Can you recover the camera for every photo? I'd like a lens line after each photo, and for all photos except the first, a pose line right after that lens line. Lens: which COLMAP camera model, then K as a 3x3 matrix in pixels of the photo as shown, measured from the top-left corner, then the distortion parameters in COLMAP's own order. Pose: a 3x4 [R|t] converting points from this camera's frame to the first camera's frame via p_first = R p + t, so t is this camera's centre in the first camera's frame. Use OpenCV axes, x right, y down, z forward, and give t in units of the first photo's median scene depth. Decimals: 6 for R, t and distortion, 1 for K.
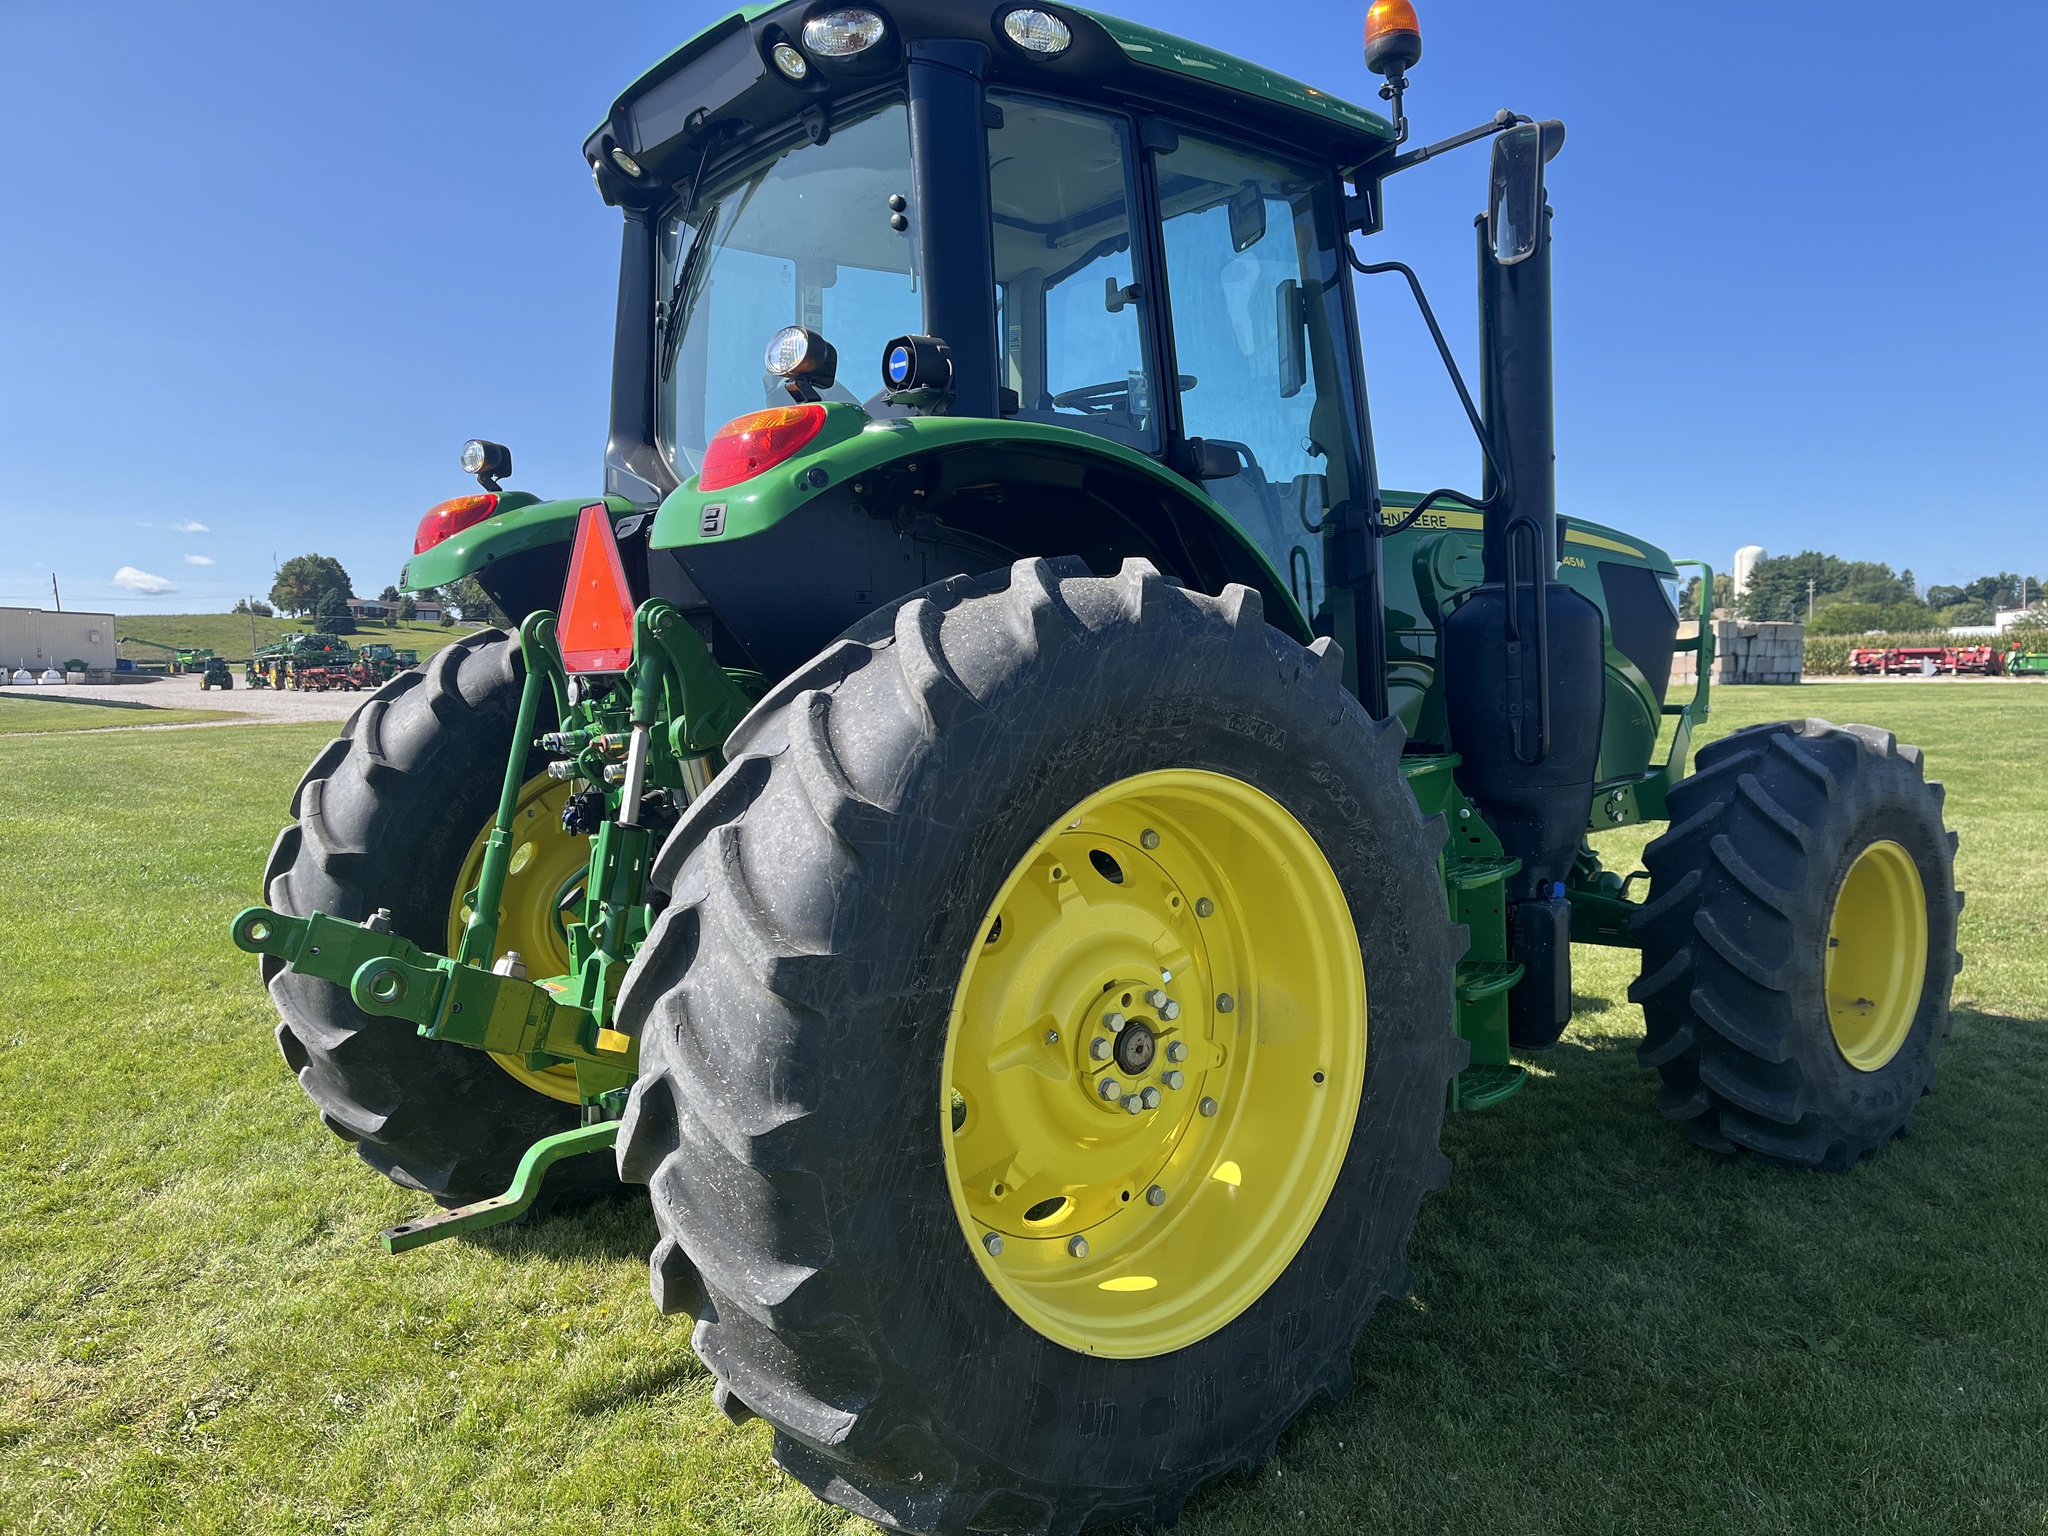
lens RADIAL K [[1527.8, 0, 1084.9], [0, 1527.8, 760.1], [0, 0, 1]] dist [0.071084, -0.096489]
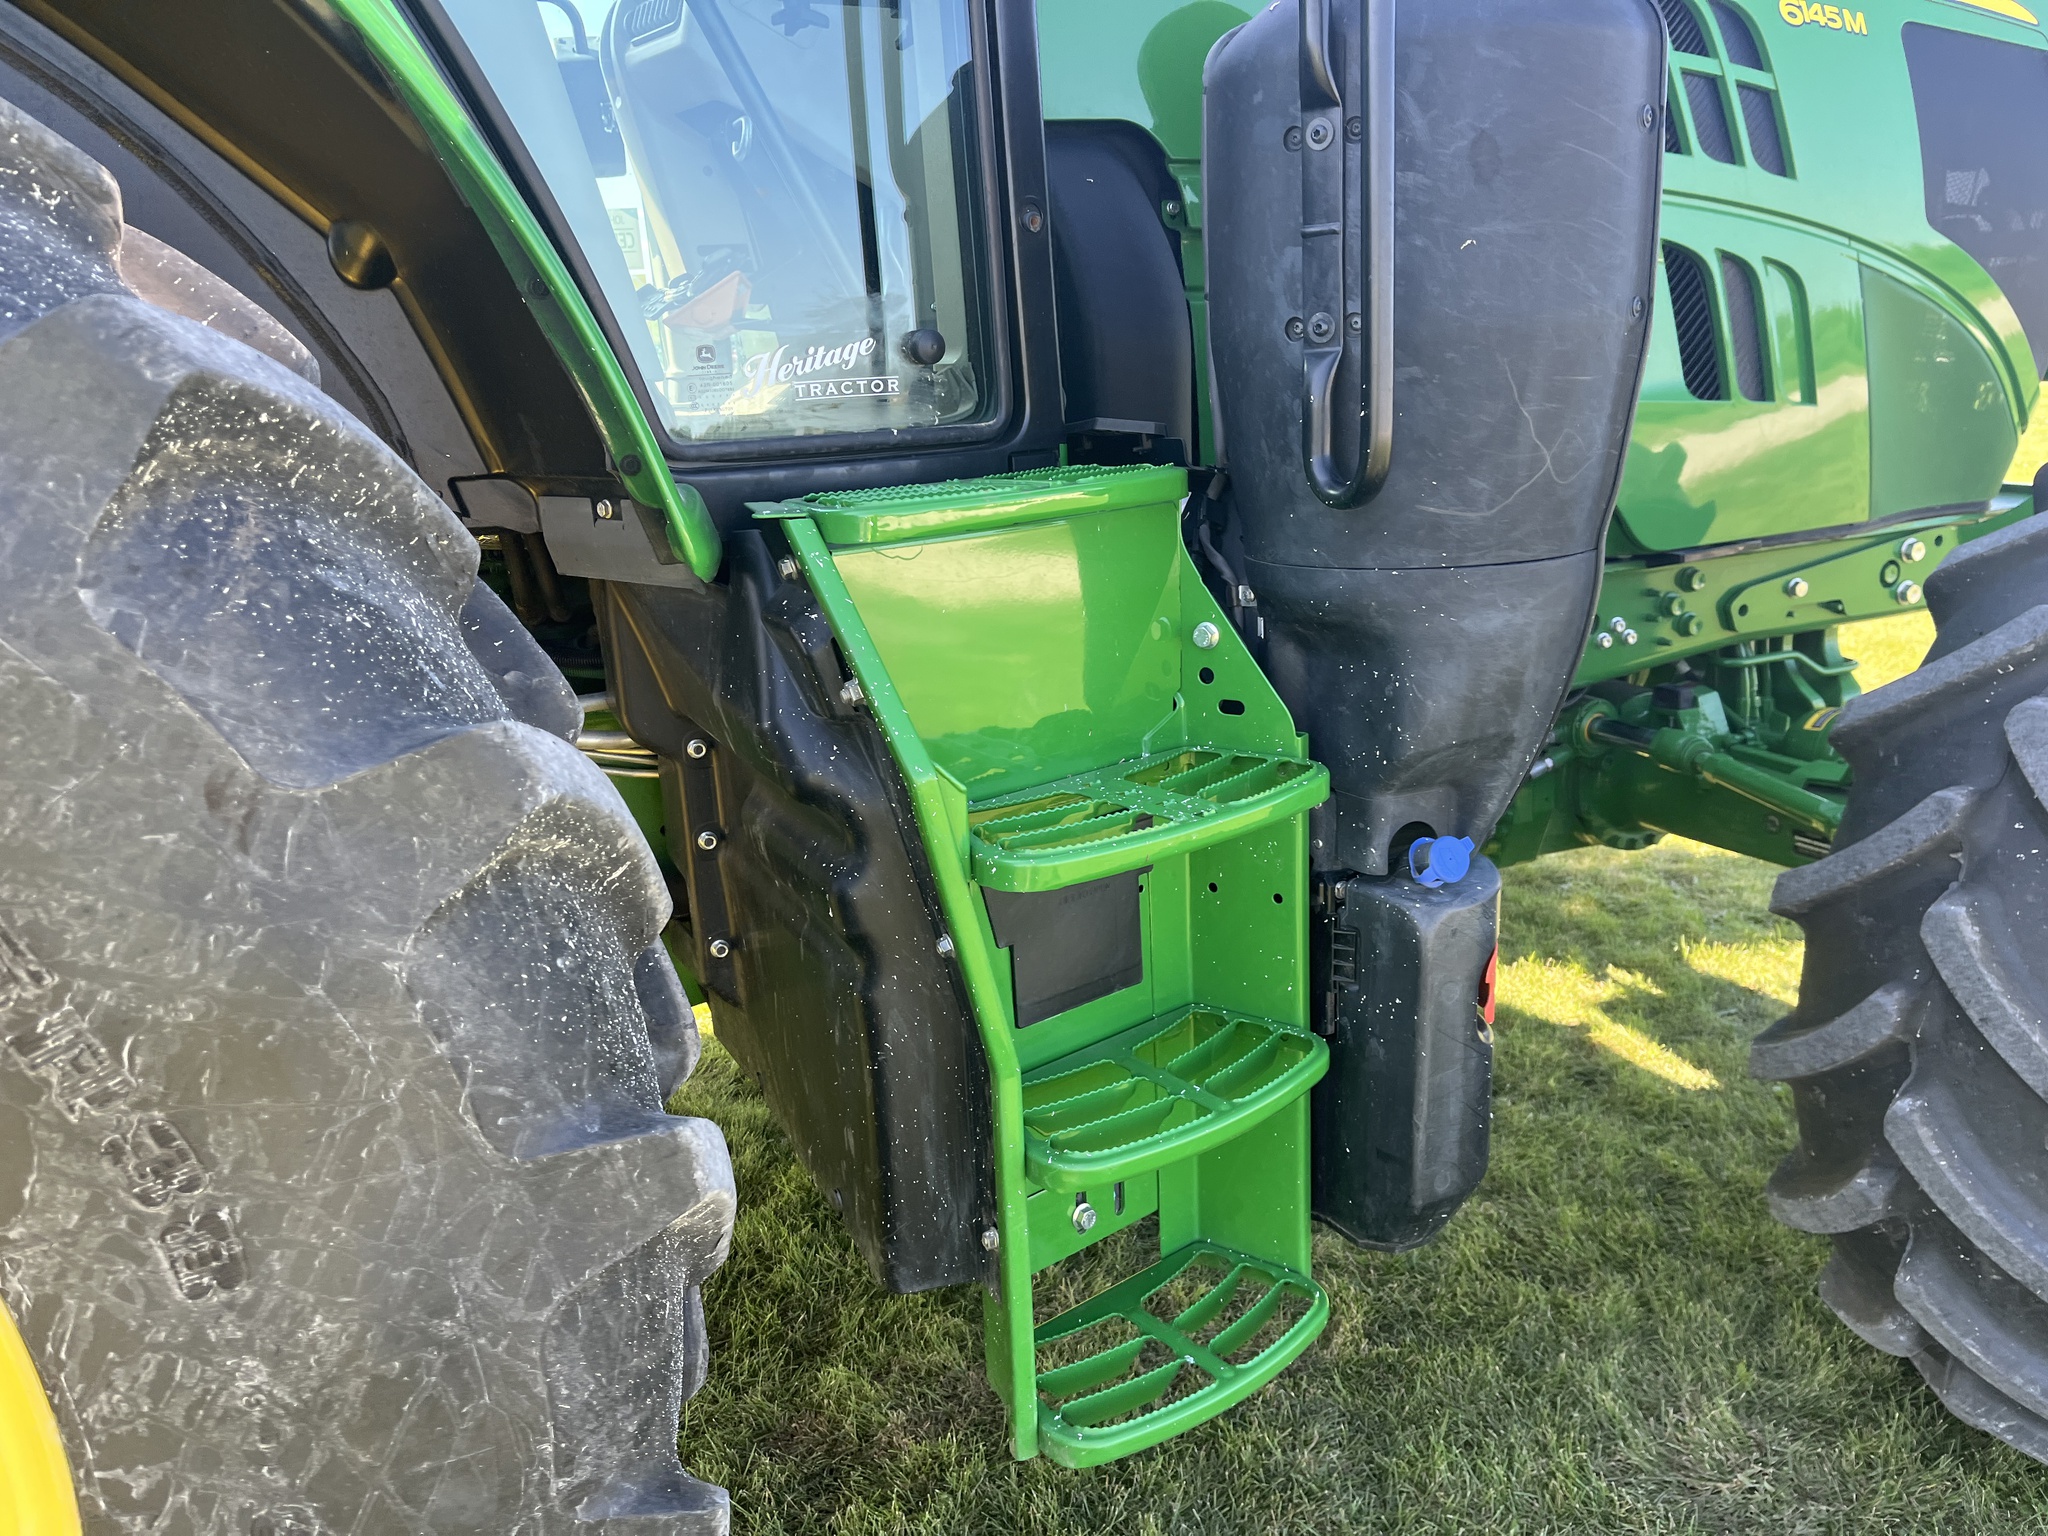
lens RADIAL K [[1521.8, 0, 1024.0], [0, 1521.8, 768.0], [0, 0, 1]] dist [0.072364, -0.104603]
pose [[0.957471, 0.067469, -0.280529, 0.310041], [-0.009750, 0.979286, 0.202246, -0.007172], [0.288364, -0.190909, 0.938296, 0.638775]]
